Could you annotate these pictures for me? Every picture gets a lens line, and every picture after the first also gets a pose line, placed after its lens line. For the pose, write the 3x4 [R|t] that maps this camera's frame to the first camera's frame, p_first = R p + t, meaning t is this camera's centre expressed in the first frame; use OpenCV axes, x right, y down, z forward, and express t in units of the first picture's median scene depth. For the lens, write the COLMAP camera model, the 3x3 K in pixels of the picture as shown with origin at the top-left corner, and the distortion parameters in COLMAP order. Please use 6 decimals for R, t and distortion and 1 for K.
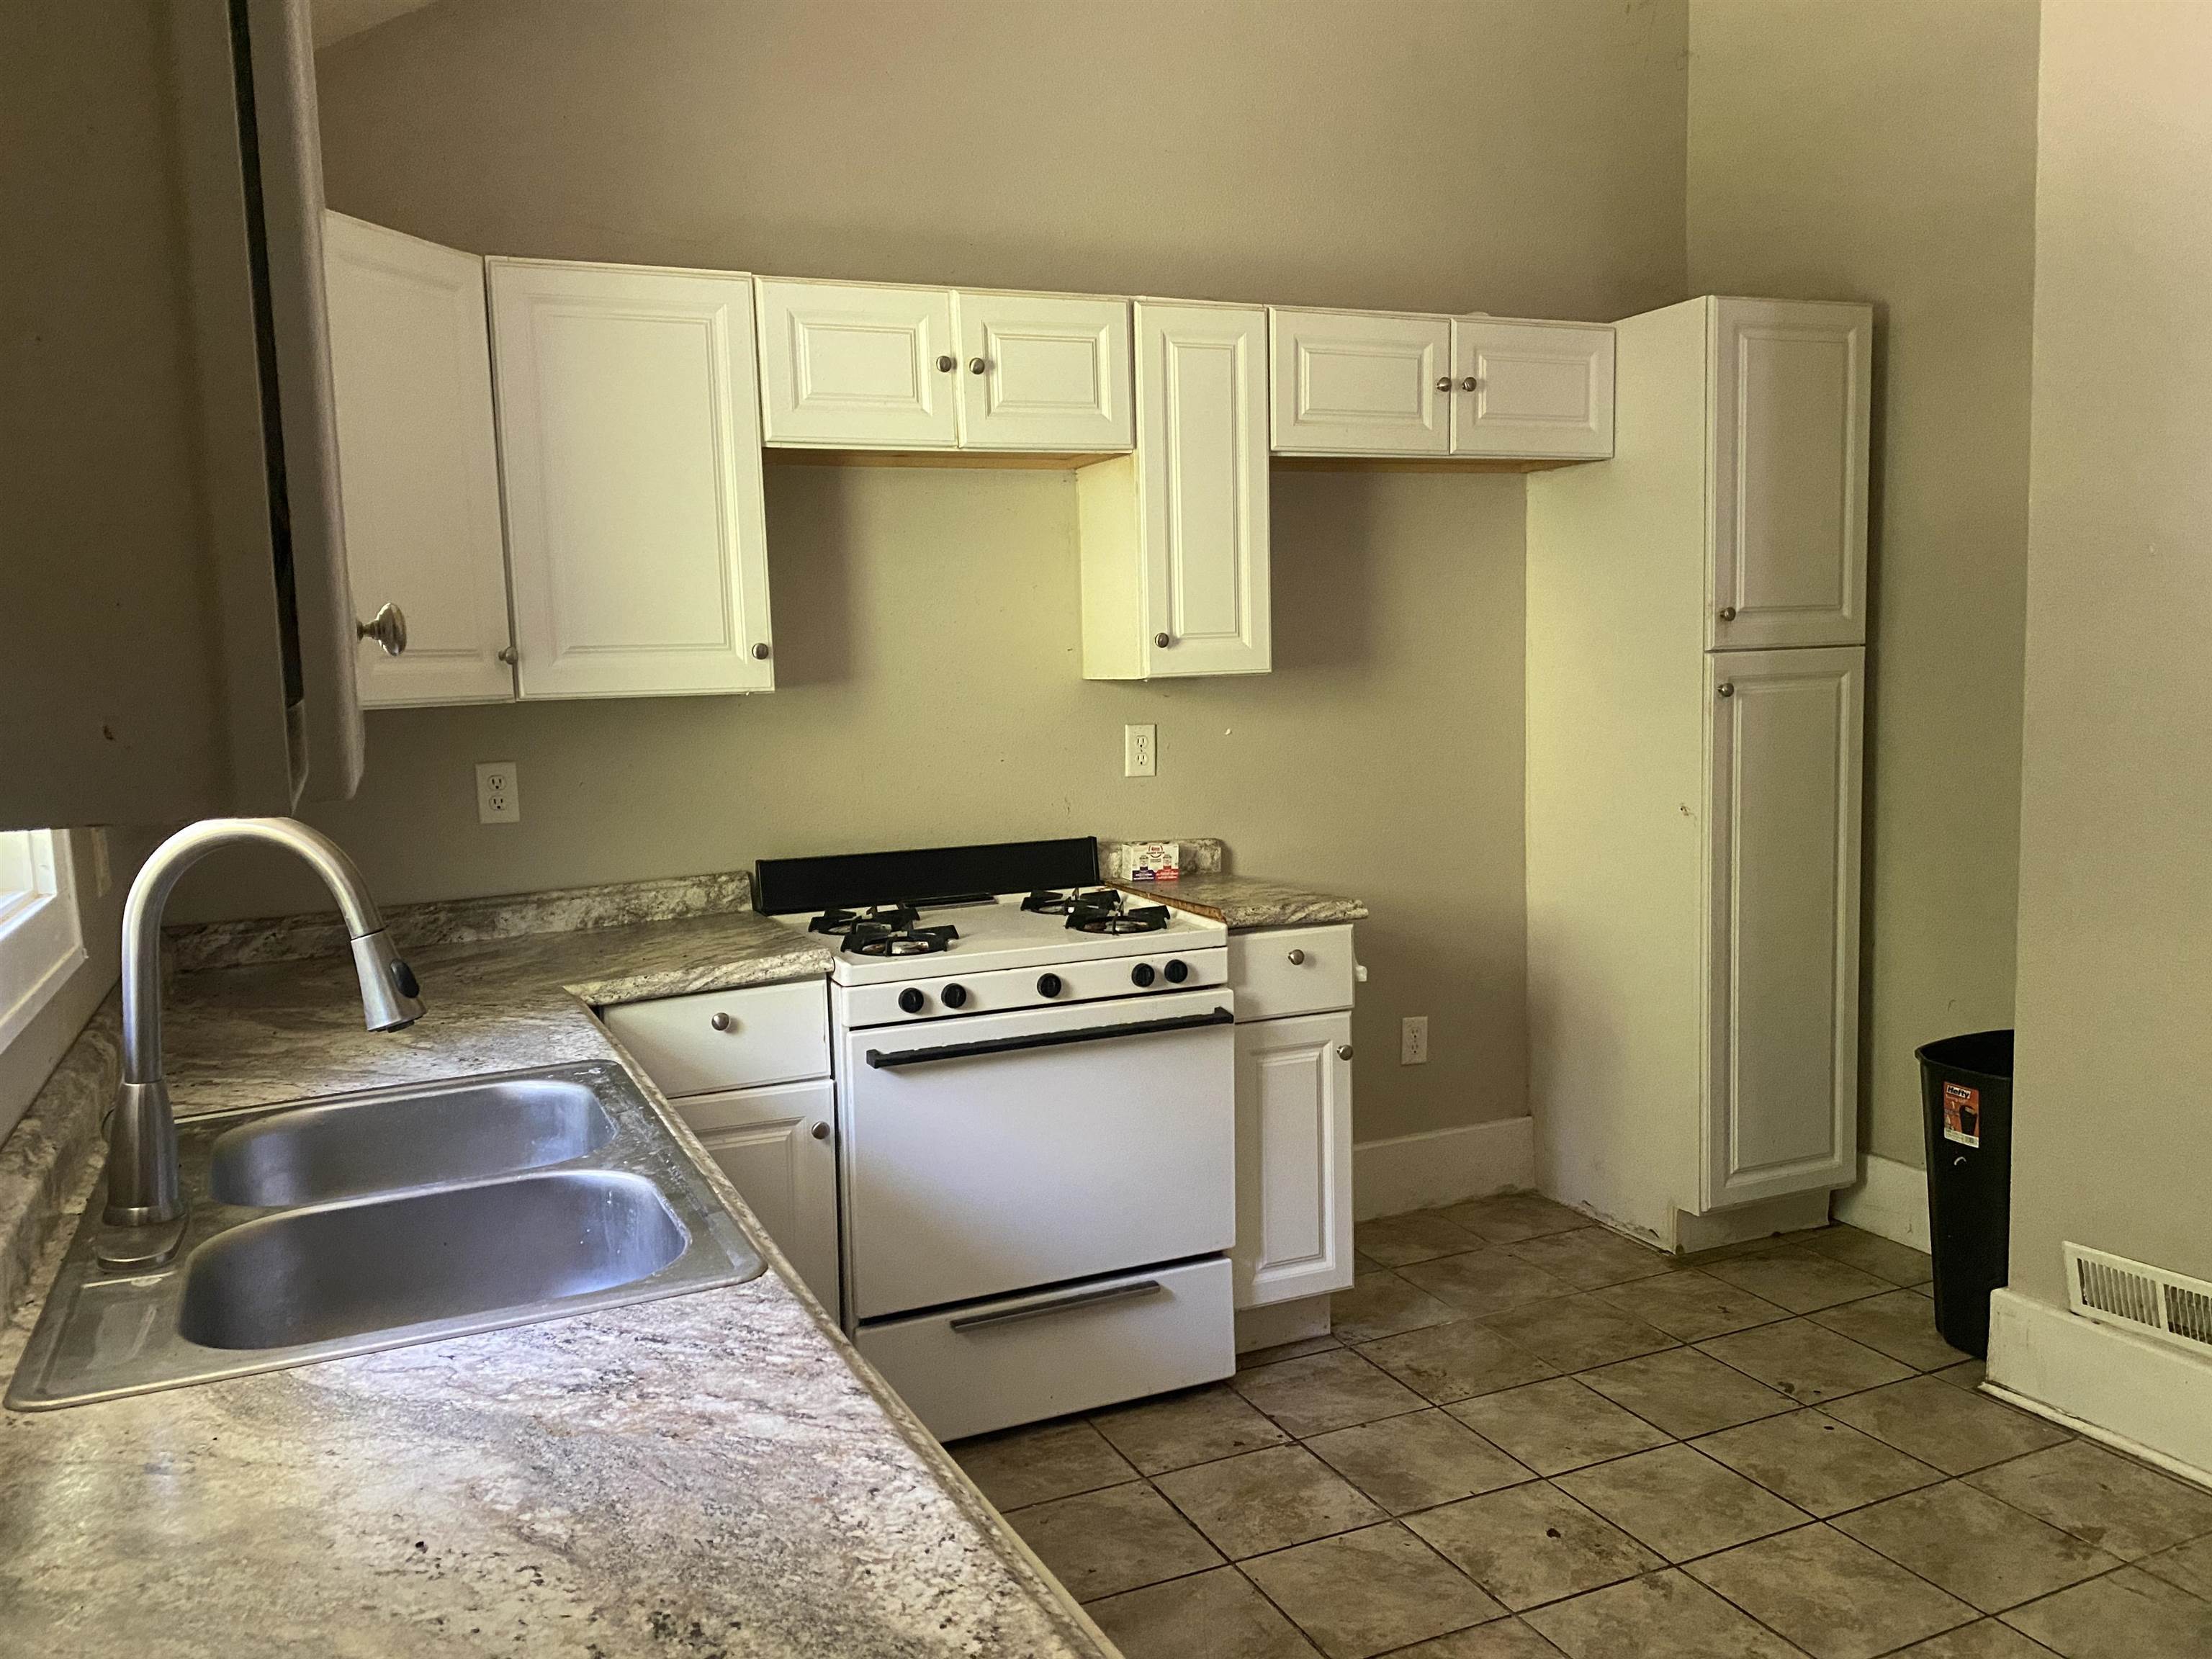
lens RADIAL K [[1673.9, 0, 1106.0], [0, 1673.9, 829.5], [0, 0, 1]] dist [0.032151, -0.001478]
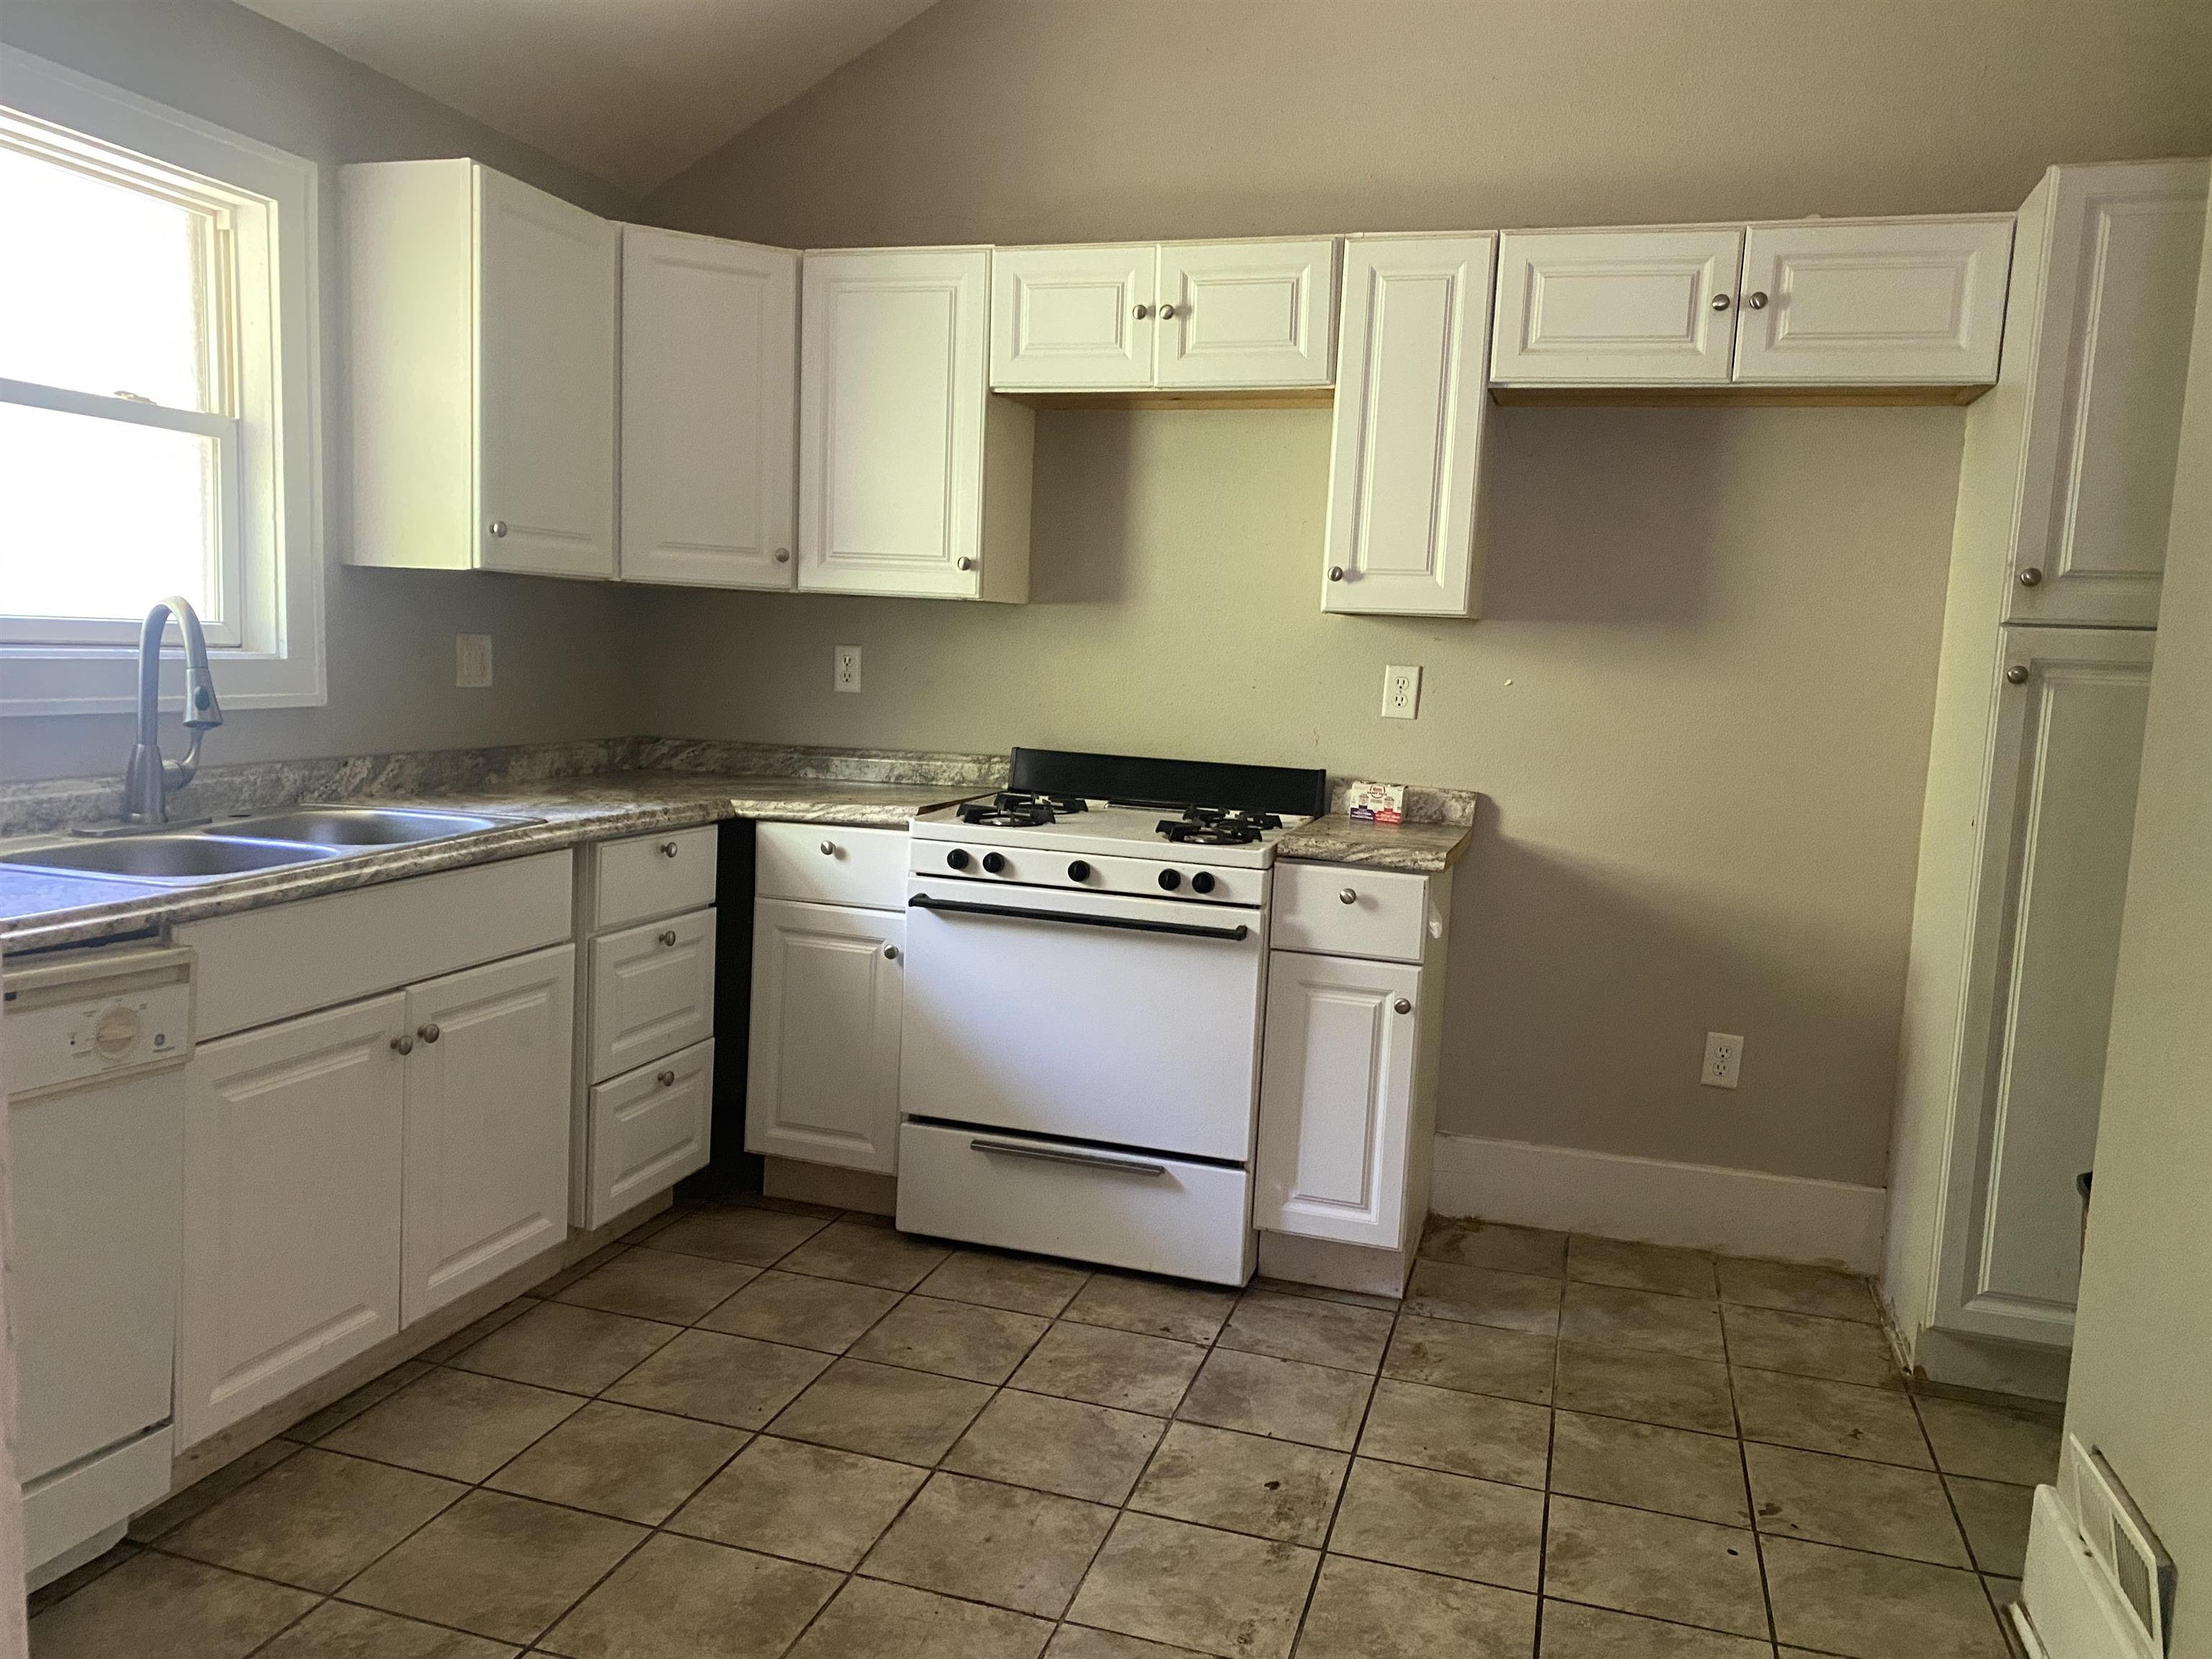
lens RADIAL K [[1655.8, 0, 1103.9], [0, 1655.8, 848.5], [0, 0, 1]] dist [0.009917, -0.004696]
pose [[0.747244, 0.147221, -0.648037, 0.627383], [-0.135540, 0.988418, 0.068259, 0.001244], [0.650581, 0.036829, 0.758544, 0.162338]]
